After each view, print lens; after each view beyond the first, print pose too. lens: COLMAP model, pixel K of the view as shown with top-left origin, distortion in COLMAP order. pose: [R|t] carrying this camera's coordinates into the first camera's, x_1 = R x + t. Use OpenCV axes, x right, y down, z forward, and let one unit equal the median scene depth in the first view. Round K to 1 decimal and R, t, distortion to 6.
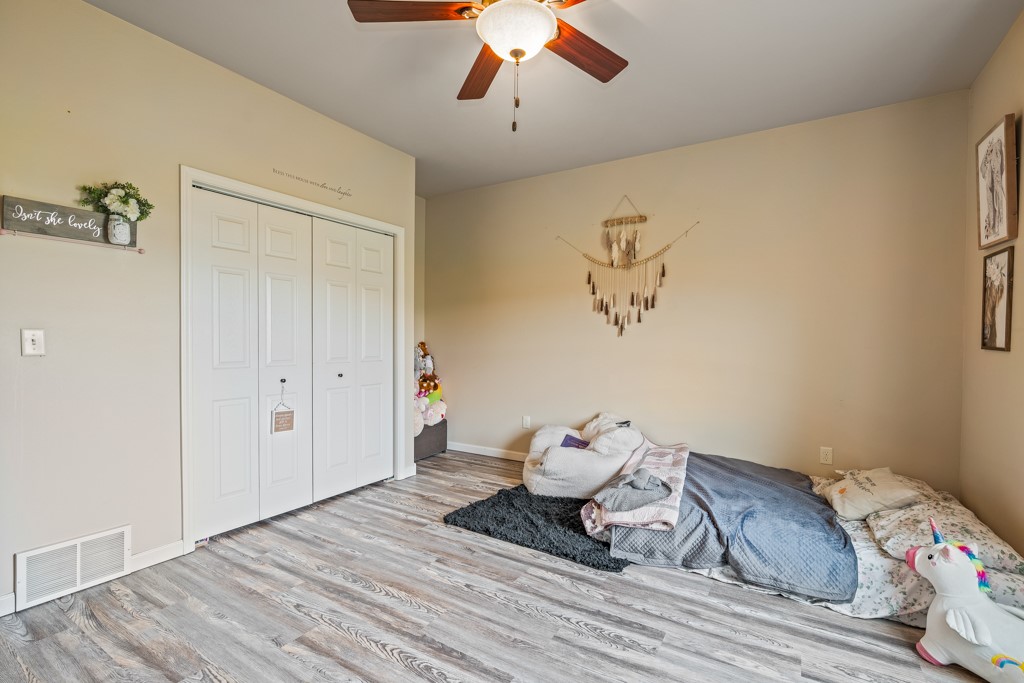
lens RADIAL K [[457.7, 0, 511.3], [0, 457.7, 345.3], [0, 0, 1]] dist [-0.009787, 0.001994]
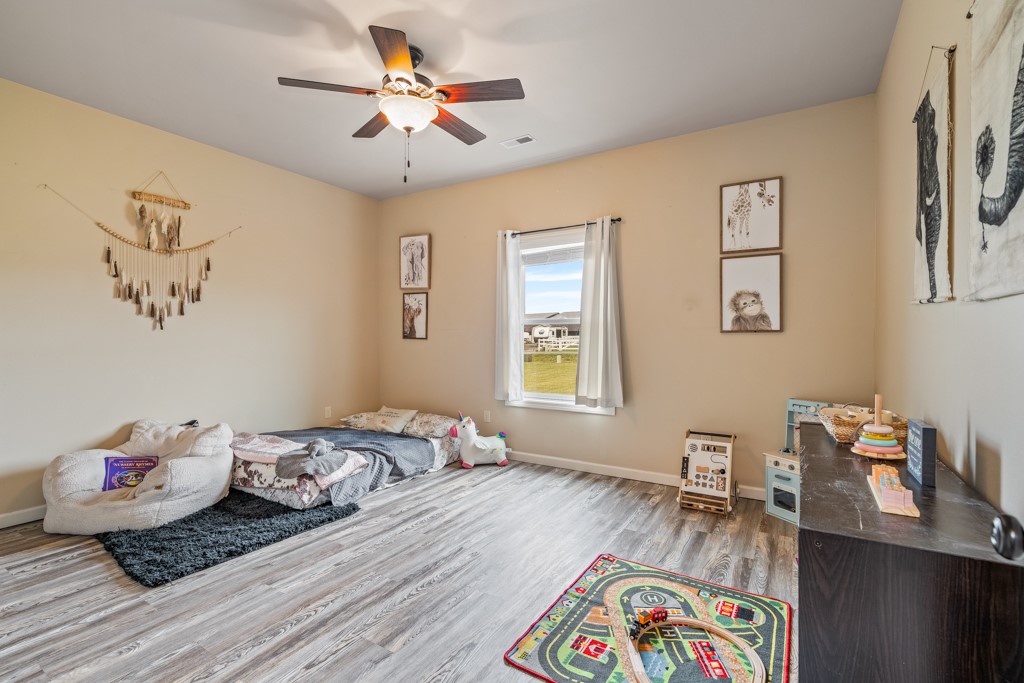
lens RADIAL K [[457.7, 0, 512.0], [0, 457.7, 333.9], [0, 0, 1]] dist [-0.009787, 0.001994]
pose [[0.011530, -0.001095, 0.999933, -0.960755], [0.008128, 0.999966, 0.001001, -0.011176], [-0.999900, 0.008116, 0.011538, 0.473930]]
